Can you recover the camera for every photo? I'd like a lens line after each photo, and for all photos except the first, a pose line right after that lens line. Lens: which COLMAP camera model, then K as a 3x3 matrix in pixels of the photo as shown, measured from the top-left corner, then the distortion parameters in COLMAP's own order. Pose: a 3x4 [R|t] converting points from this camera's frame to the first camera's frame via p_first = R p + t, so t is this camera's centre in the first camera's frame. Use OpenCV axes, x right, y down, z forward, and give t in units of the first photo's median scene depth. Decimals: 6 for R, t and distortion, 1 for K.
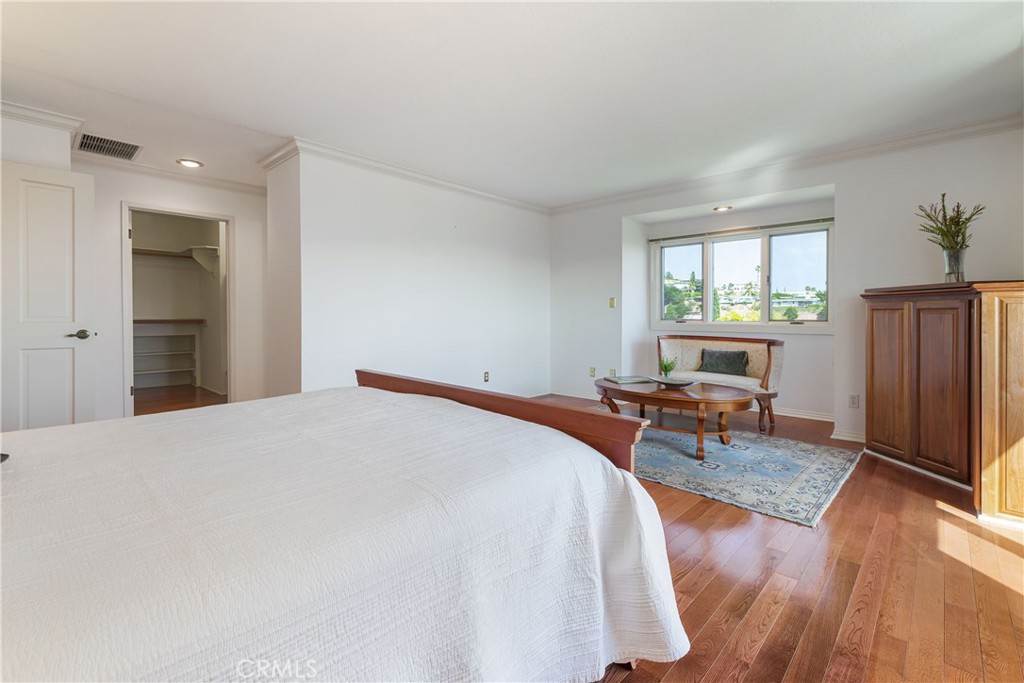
lens RADIAL K [[459.8, 0, 513.3], [0, 459.8, 317.2], [0, 0, 1]] dist [-0.000095, -0.000030]
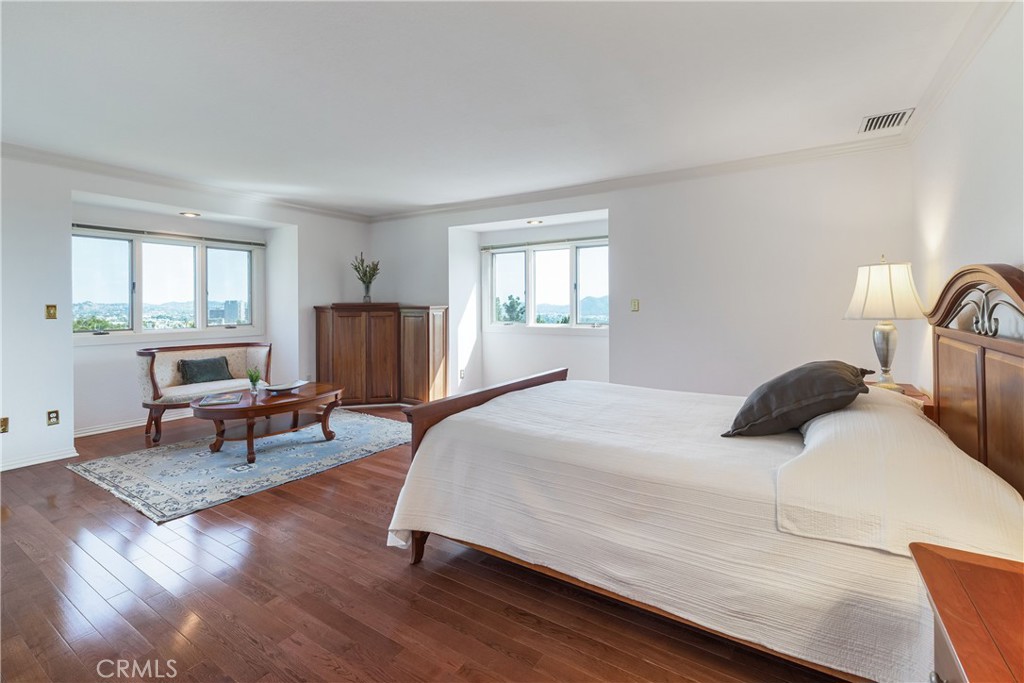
lens RADIAL K [[459.8, 0, 513.3], [0, 459.8, 317.2], [0, 0, 1]] dist [-0.000095, -0.000030]
pose [[-0.180615, -0.024173, 0.983257, -0.736326], [0.010751, 0.999590, 0.026549, -0.043152], [-0.983495, 0.015366, -0.180281, 0.590862]]
